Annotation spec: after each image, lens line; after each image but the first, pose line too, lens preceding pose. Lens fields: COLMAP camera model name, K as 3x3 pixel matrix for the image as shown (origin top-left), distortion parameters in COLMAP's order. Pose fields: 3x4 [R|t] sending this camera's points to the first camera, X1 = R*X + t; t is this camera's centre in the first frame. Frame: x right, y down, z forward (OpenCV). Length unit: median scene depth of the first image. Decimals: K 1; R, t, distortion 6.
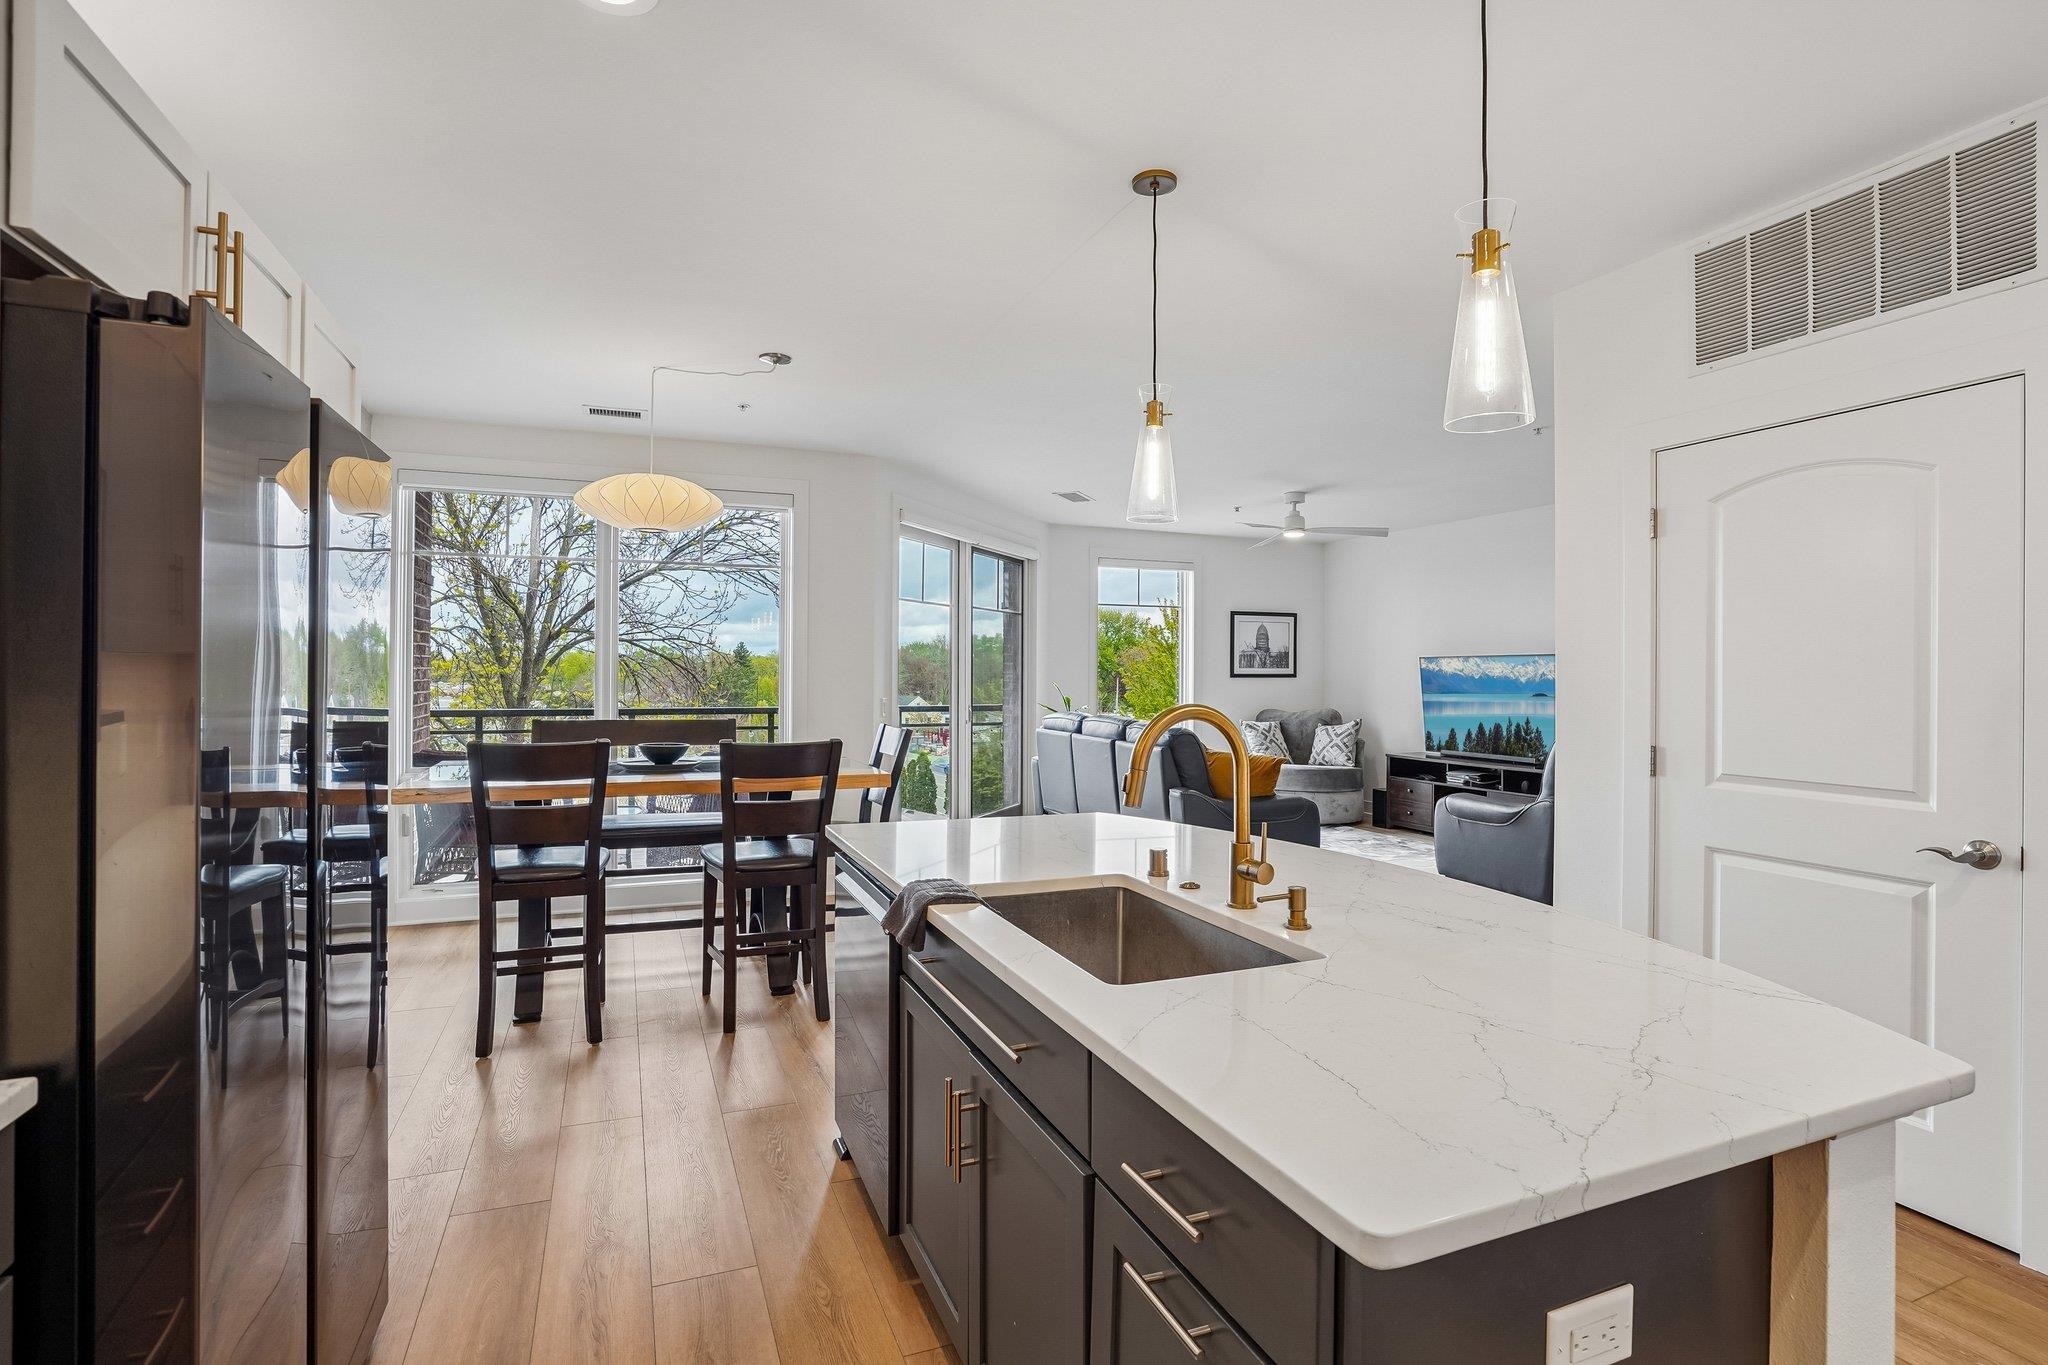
lens RADIAL K [[960.0, 0, 1042.5], [0, 960.0, 670.0], [0, 0, 1]] dist [-0.047947, 0.019929]
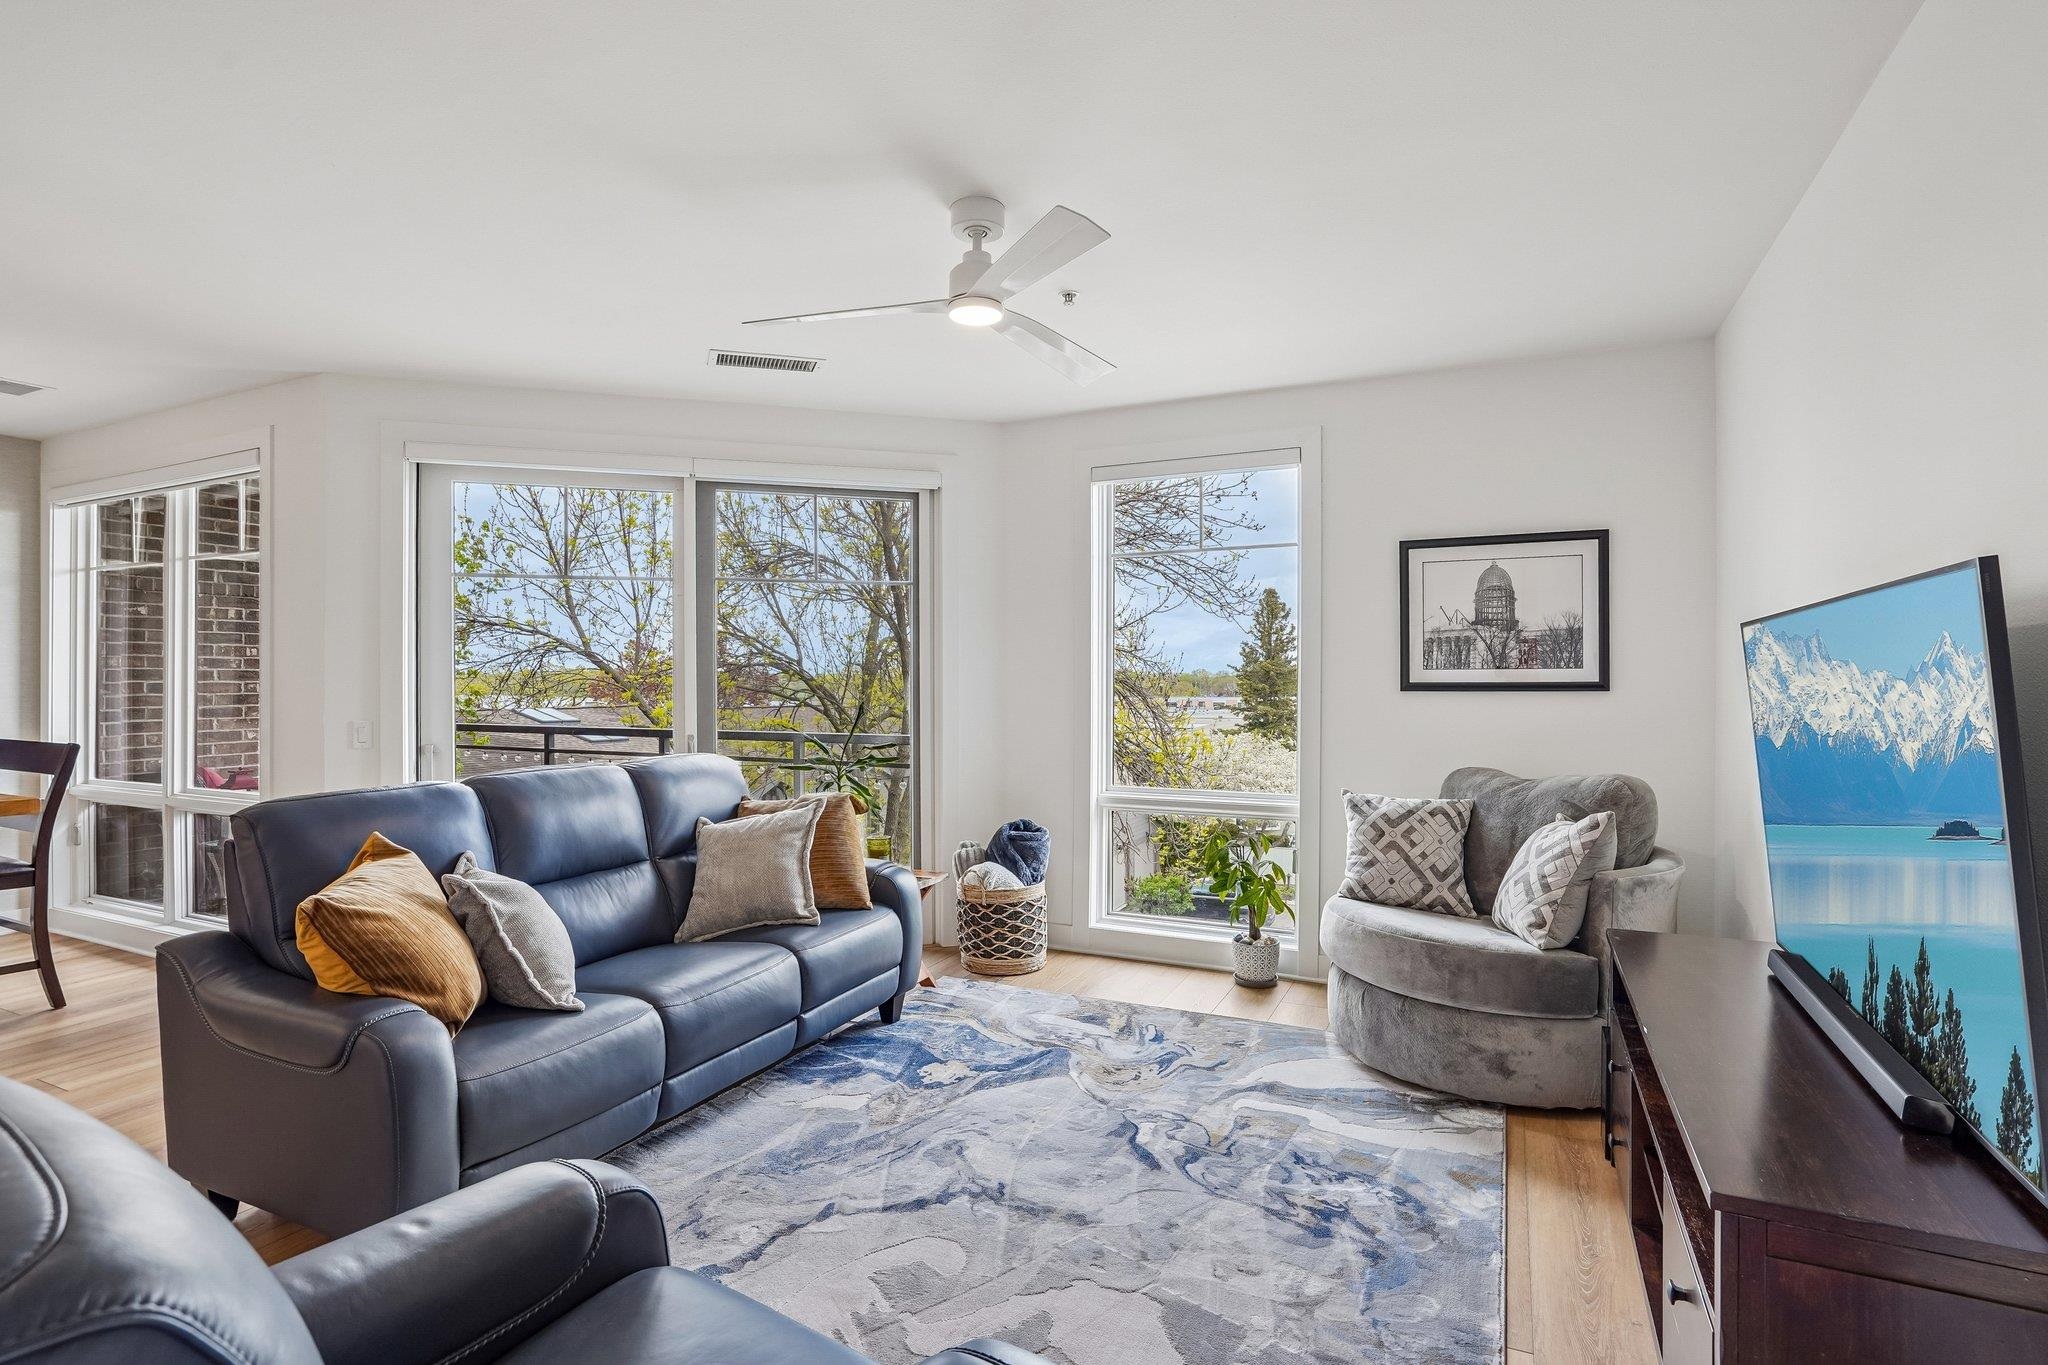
lens RADIAL K [[994.0, 0, 1012.6], [0, 994.0, 680.5], [0, 0, 1]] dist [-0.042120, 0.021331]
pose [[0.666645, -0.005403, -0.745356, 0.417396], [0.006749, 0.999976, -0.001212, 0.002338], [0.745345, -0.004222, 0.666666, 0.559945]]
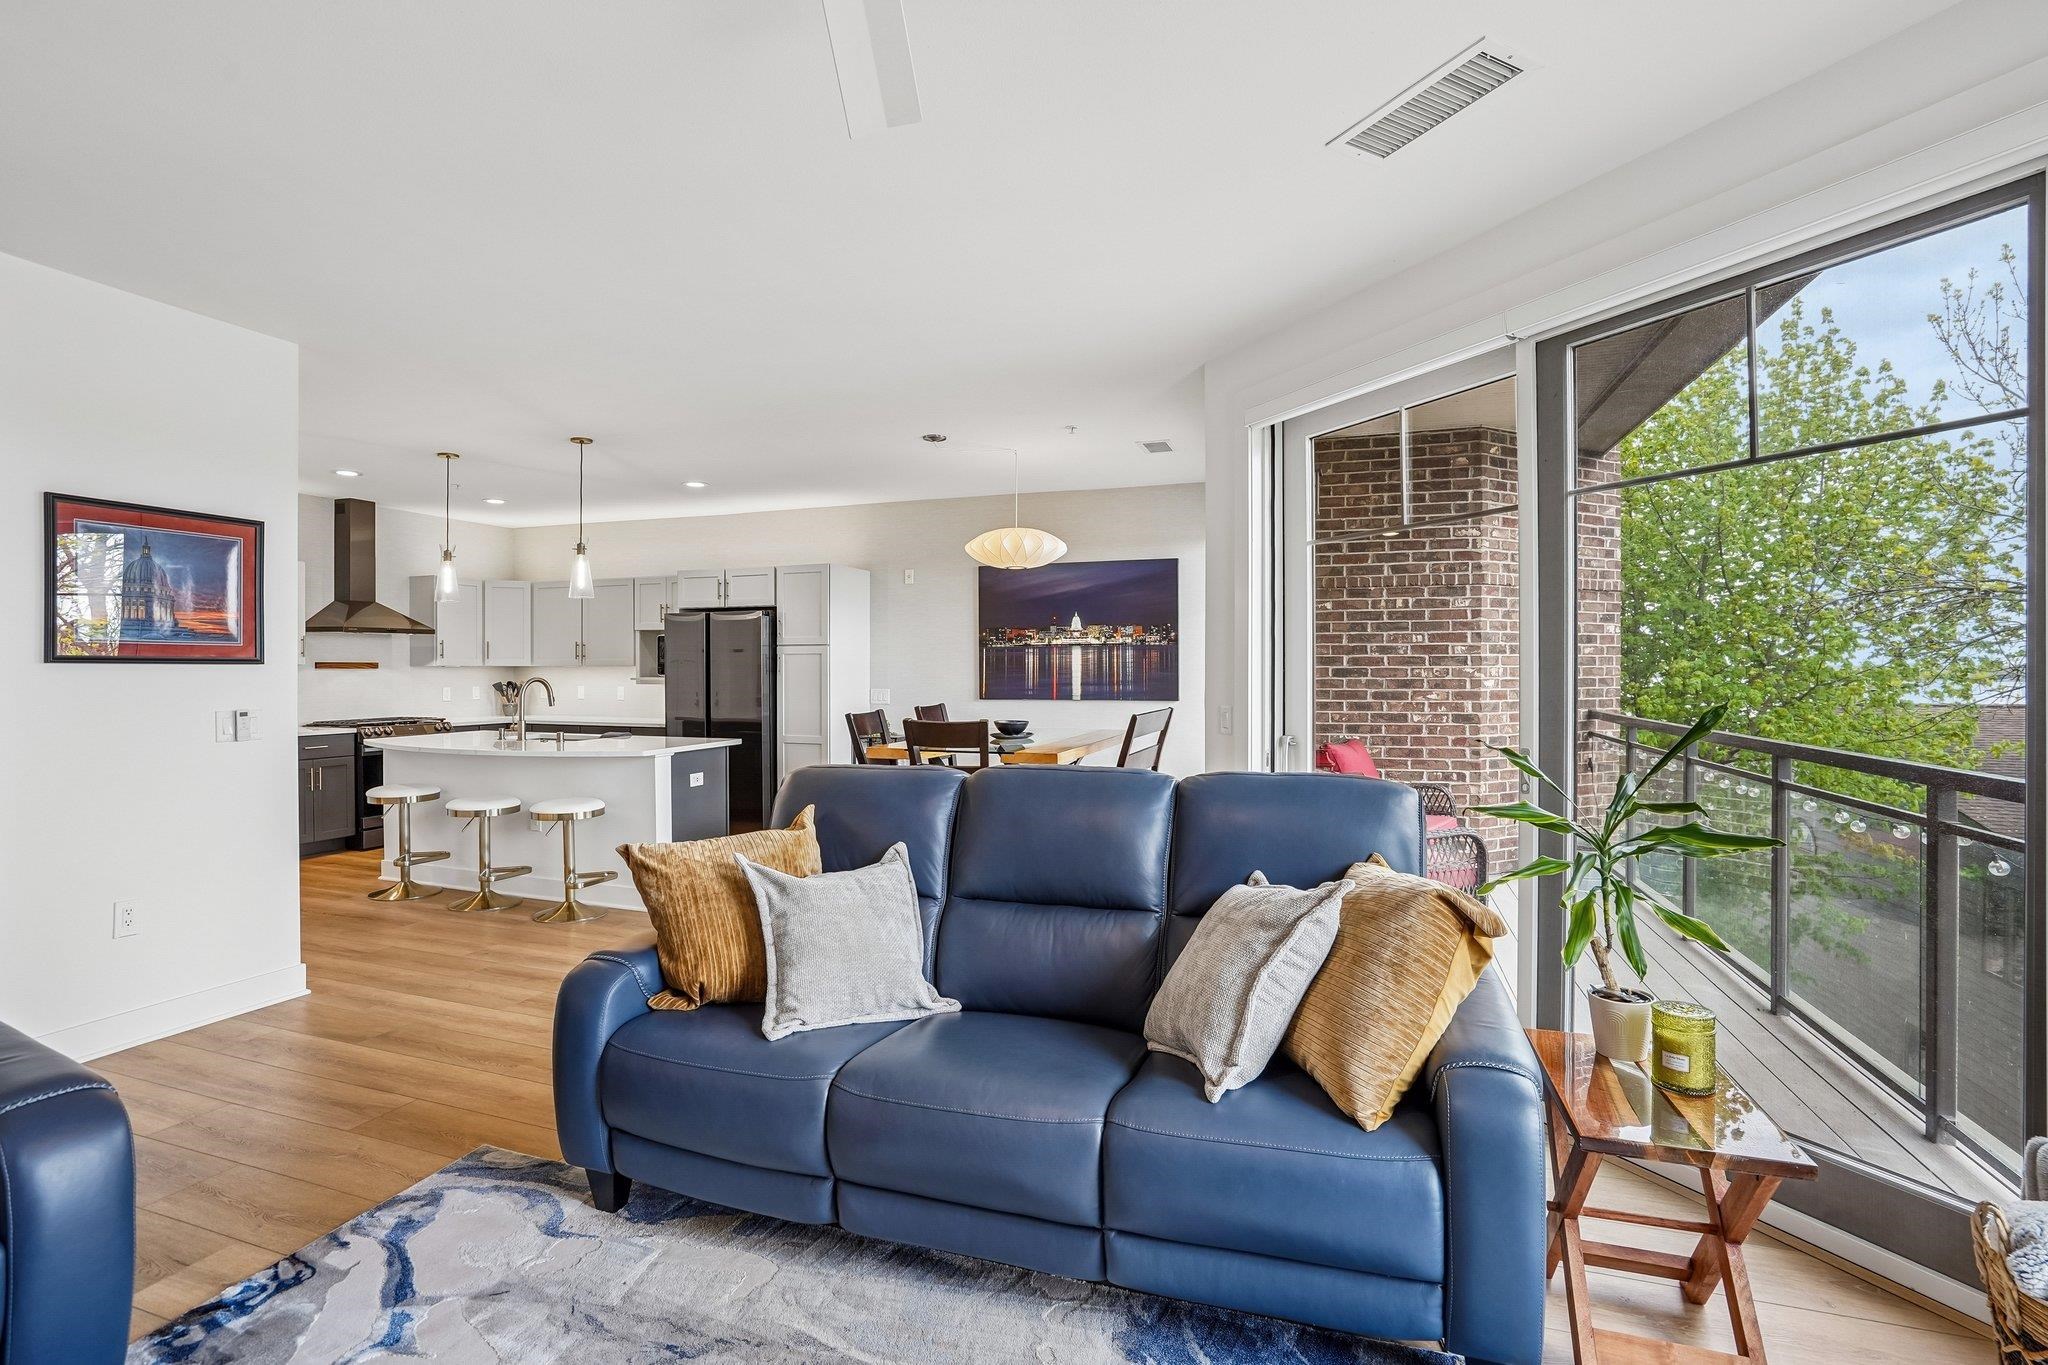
lens RADIAL K [[960.0, 0, 1018.6], [0, 960.0, 670.4], [0, 0, 1]] dist [-0.047947, 0.019929]
pose [[-0.671681, -0.004322, -0.740828, 0.269029], [-0.001720, 0.999989, -0.004275, 0.004597], [0.740838, -0.001597, -0.671681, 0.859388]]
